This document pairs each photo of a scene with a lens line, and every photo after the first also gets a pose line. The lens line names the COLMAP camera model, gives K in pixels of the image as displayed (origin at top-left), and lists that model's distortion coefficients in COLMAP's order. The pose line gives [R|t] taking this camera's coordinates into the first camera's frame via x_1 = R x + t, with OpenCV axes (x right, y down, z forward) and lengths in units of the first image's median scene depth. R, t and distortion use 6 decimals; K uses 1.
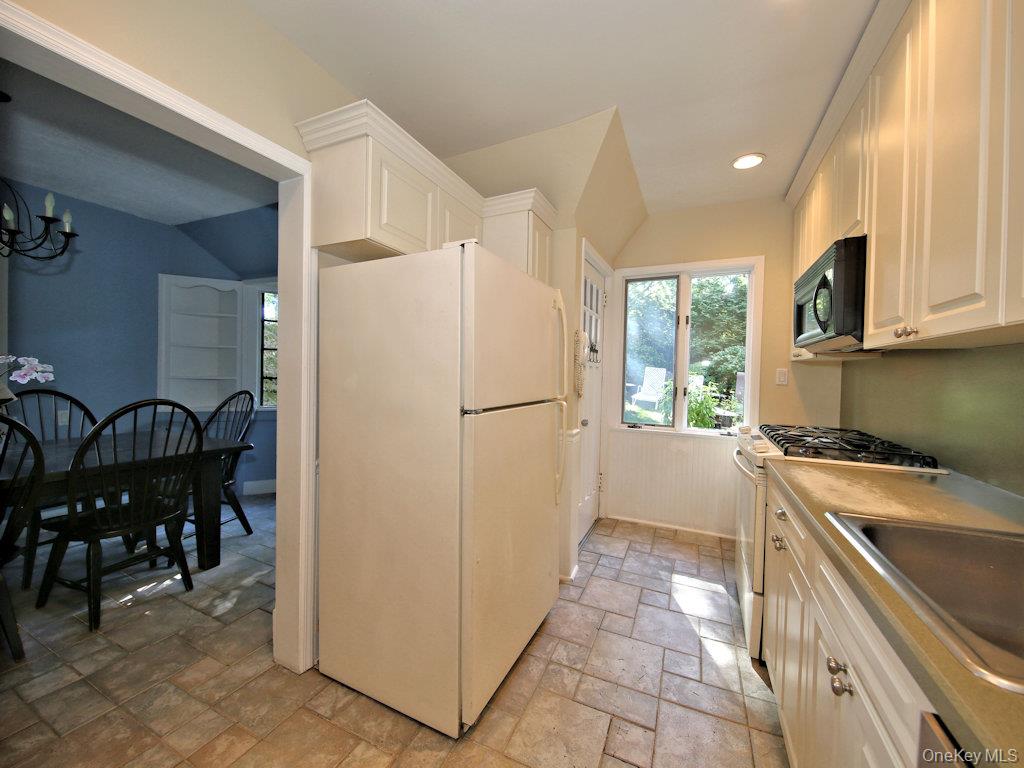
lens RADIAL K [[394.8, 0, 514.3], [0, 394.8, 380.3], [0, 0, 1]] dist [-0.002594, -0.000415]
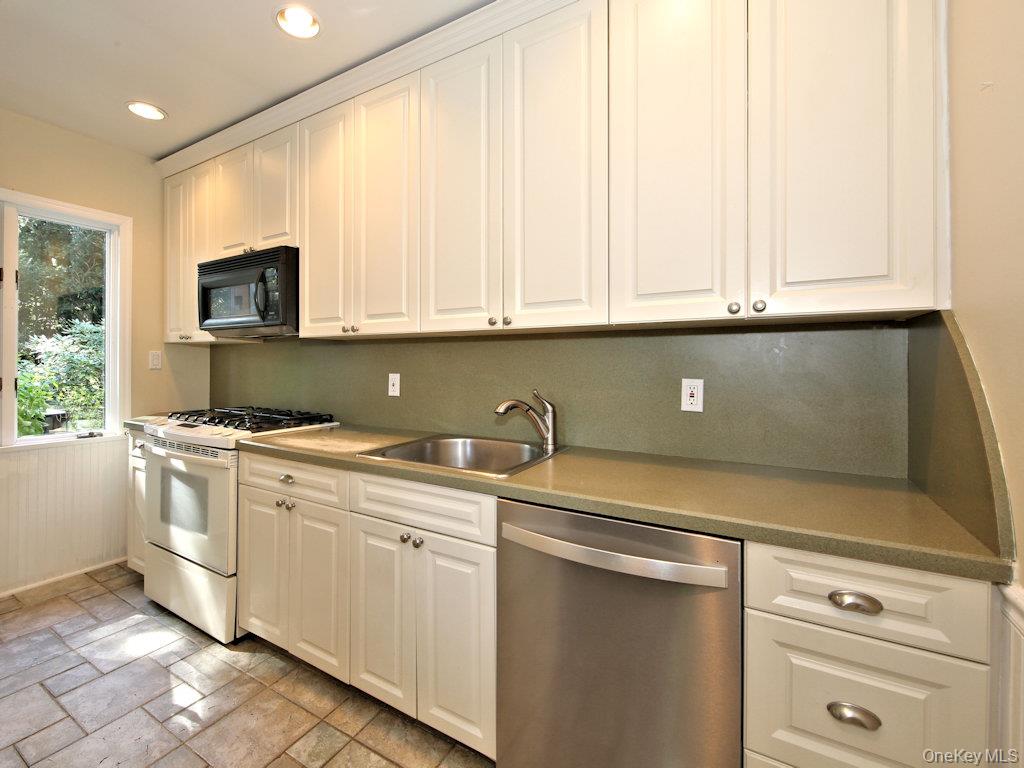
lens RADIAL K [[445.6, 0, 512.7], [0, 445.6, 361.9], [0, 0, 1]] dist [0.002304, 0.000248]
pose [[0.082708, -0.014842, 0.996463, -0.374408], [0.016928, 0.999766, 0.013486, -0.006710], [-0.996430, 0.015753, 0.082940, 0.151511]]
